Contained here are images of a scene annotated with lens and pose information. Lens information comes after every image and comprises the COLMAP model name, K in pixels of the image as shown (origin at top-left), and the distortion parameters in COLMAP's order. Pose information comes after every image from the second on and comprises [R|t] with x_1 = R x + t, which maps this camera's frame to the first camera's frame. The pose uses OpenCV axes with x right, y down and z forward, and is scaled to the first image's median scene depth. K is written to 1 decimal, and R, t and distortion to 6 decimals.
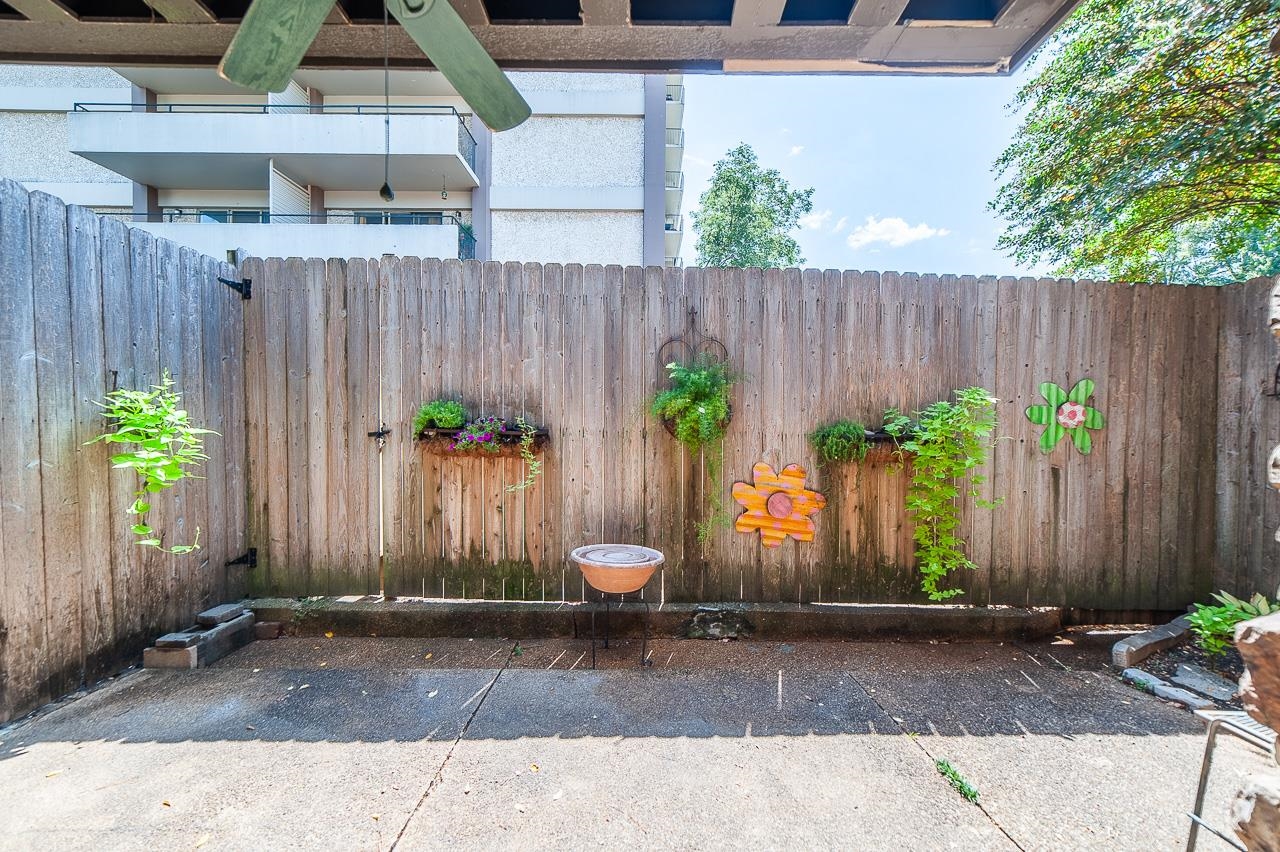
lens RADIAL K [[497.9, 0, 641.7], [0, 497.9, 432.2], [0, 0, 1]] dist [-0.000915, -0.000396]
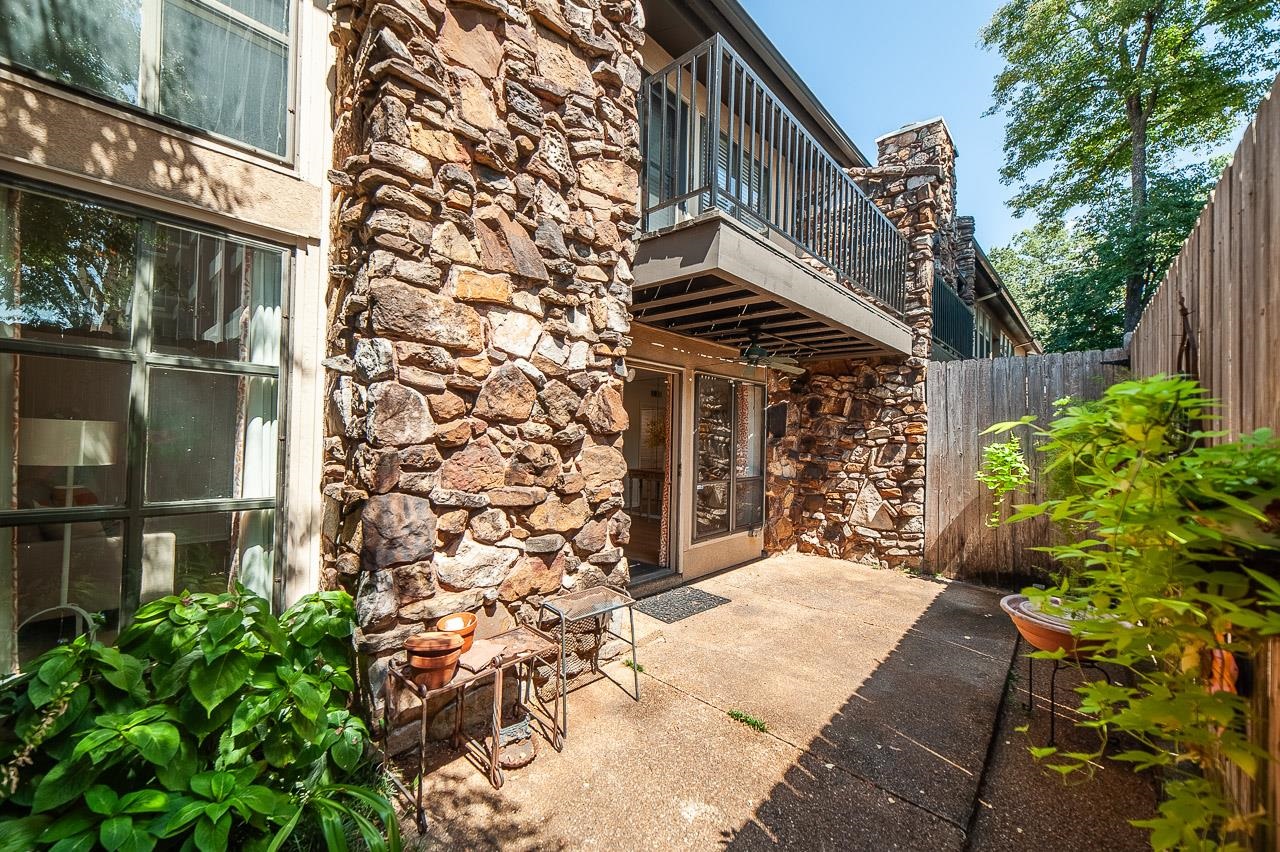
lens RADIAL K [[497.9, 0, 644.9], [0, 497.9, 425.3], [0, 0, 1]] dist [-0.000915, -0.000396]
pose [[-0.672002, -0.040609, -0.739435, 1.596977], [-0.038952, 0.999051, -0.019467, -0.069975], [0.739524, 0.015721, -0.672946, 1.450628]]
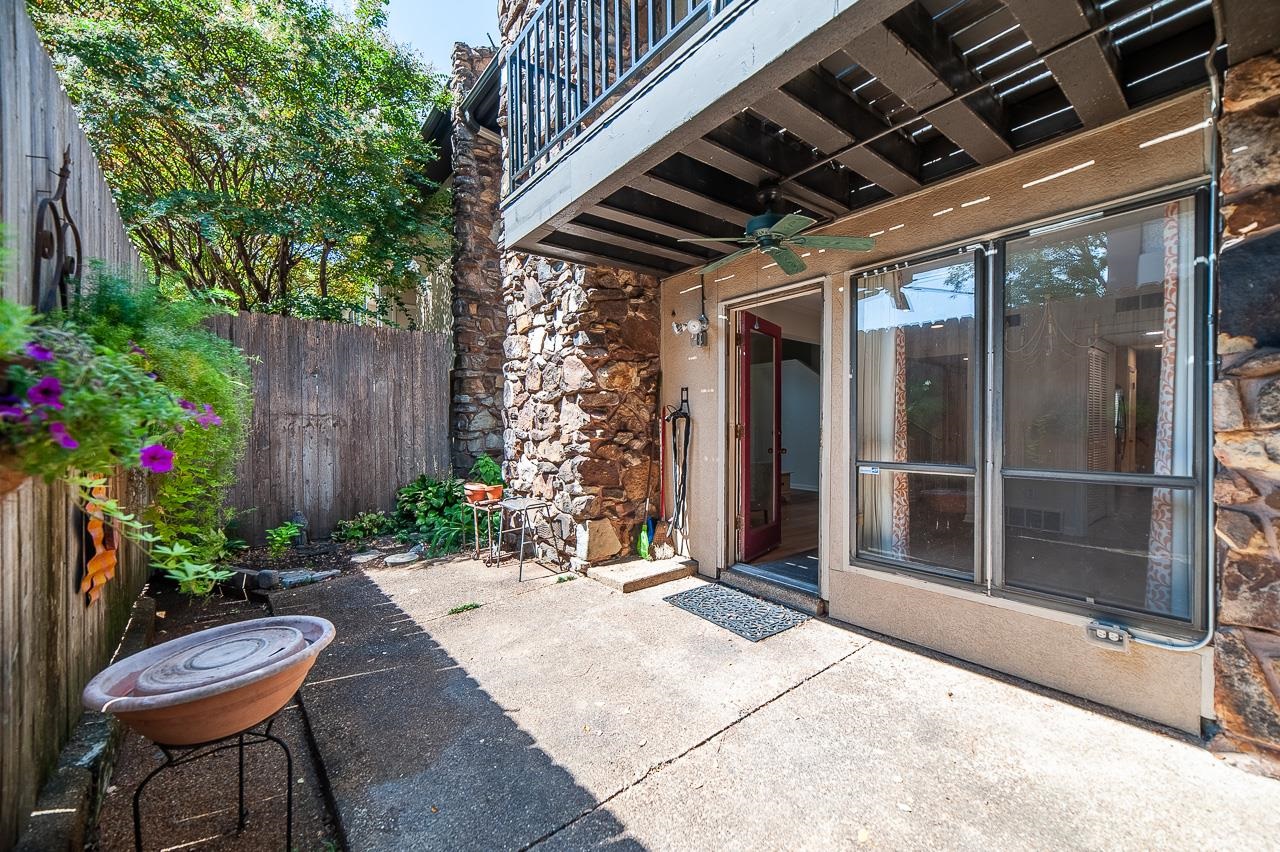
lens RADIAL K [[497.9, 0, 637.2], [0, 497.9, 426.7], [0, 0, 1]] dist [-0.000915, -0.000396]
pose [[-0.619958, -0.010876, 0.784559, -0.964725], [0.007496, 0.999776, 0.019783, 0.016337], [-0.784599, 0.018145, -0.619738, 1.367433]]
